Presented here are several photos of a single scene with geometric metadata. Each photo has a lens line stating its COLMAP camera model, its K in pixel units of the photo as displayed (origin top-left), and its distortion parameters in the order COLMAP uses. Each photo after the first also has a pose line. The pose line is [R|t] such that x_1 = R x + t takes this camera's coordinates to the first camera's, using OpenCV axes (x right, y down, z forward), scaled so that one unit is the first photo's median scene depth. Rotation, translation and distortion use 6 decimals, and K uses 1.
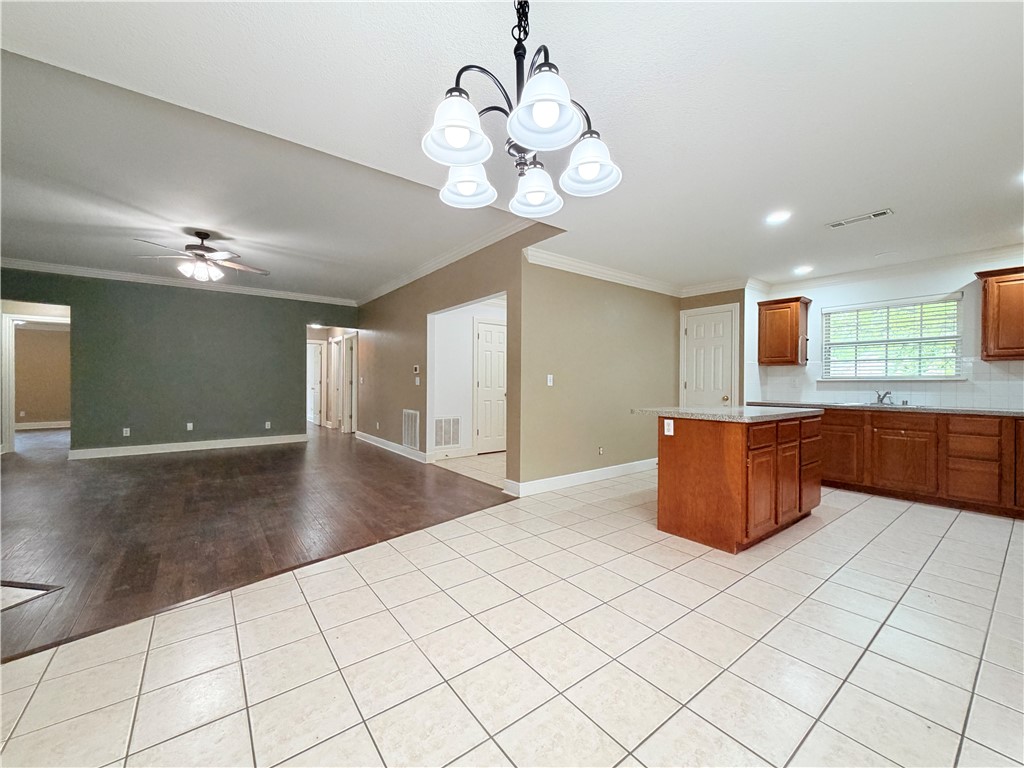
lens RADIAL K [[412.3, 0, 523.2], [0, 412.3, 383.3], [0, 0, 1]] dist [0.020604, 0.000146]
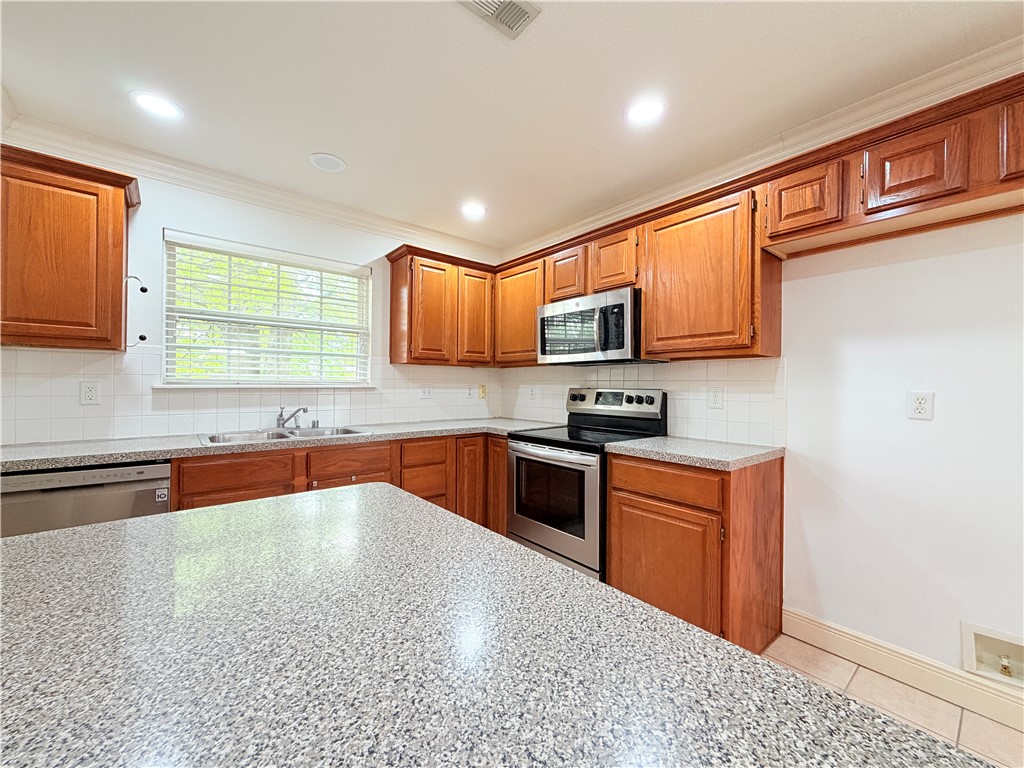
lens RADIAL K [[411.1, 0, 512.0], [0, 411.1, 384.0], [0, 0, 1]] dist [0.001588, 0.000134]
pose [[-0.014458, -0.003335, 0.999890, 0.302271], [-0.007021, 0.999970, 0.003234, -0.017231], [-0.999871, -0.006974, -0.014481, 0.723216]]
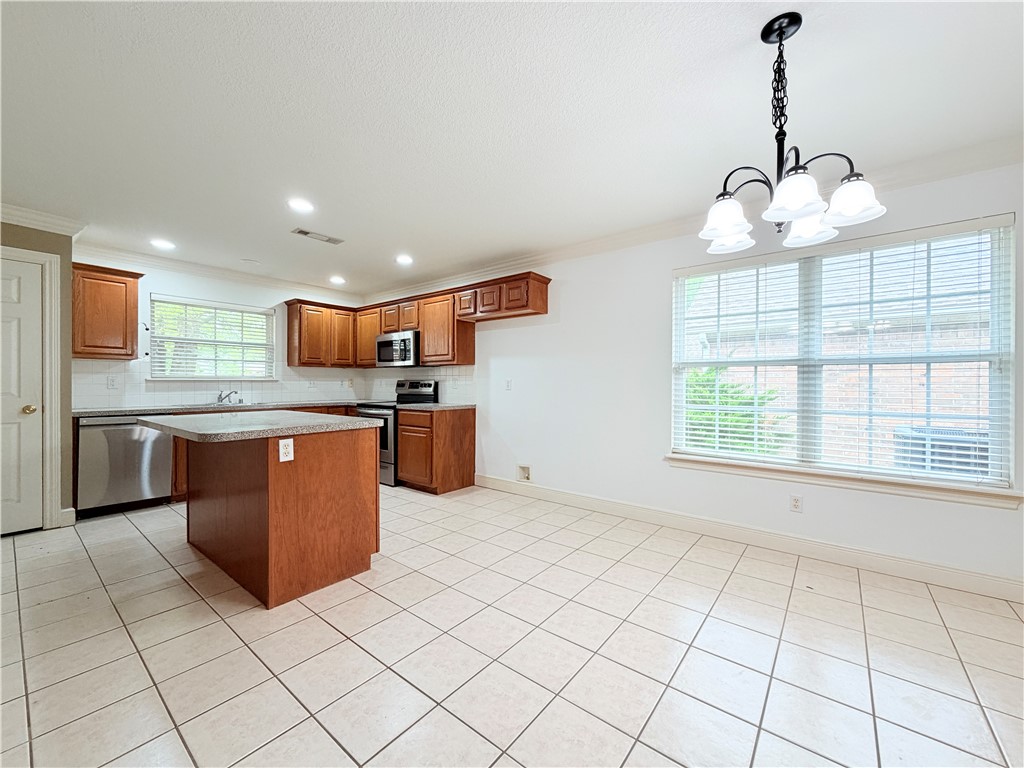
lens RADIAL K [[409.8, 0, 512.0], [0, 409.8, 384.0], [0, 0, 1]] dist [0.013128, 0.000078]
pose [[-0.214547, -0.008467, 0.976677, -0.283716], [-0.001898, 0.999964, 0.008252, -0.007964], [-0.976712, -0.000083, -0.214556, 0.545829]]
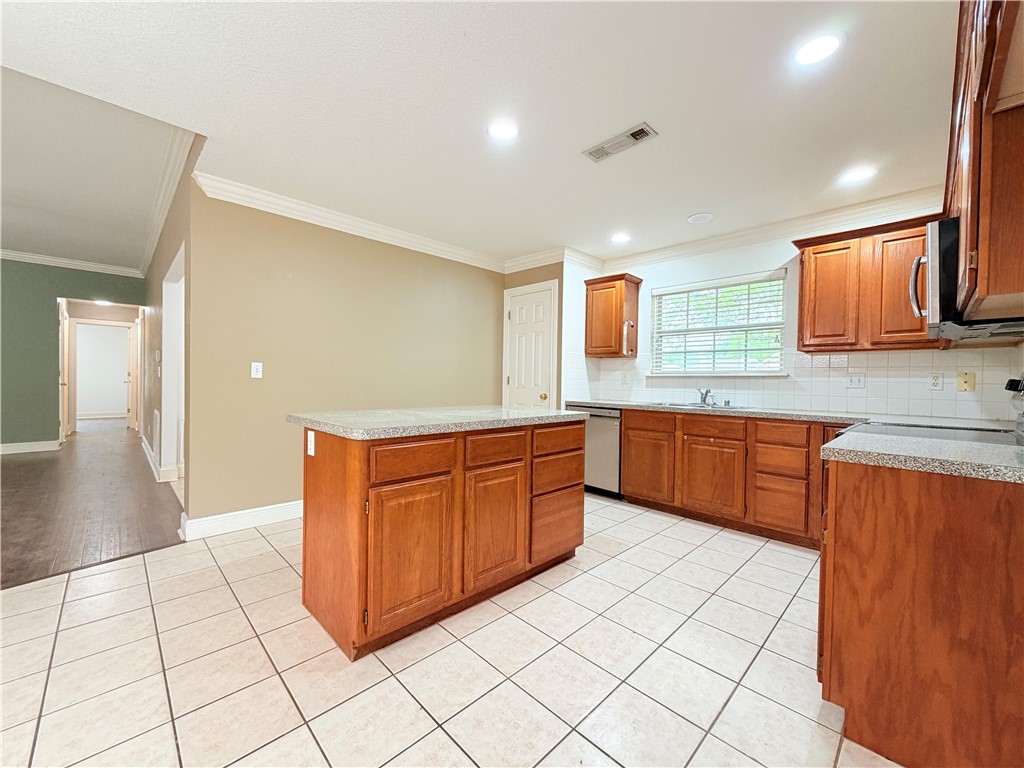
lens RADIAL K [[409.8, 0, 512.0], [0, 409.8, 384.0], [0, 0, 1]] dist [0.013128, 0.000078]
pose [[0.994607, 0.008696, 0.103350, 0.409154], [-0.009779, 0.999902, 0.009976, 0.004812], [-0.103253, -0.010932, 0.994595, 0.242922]]
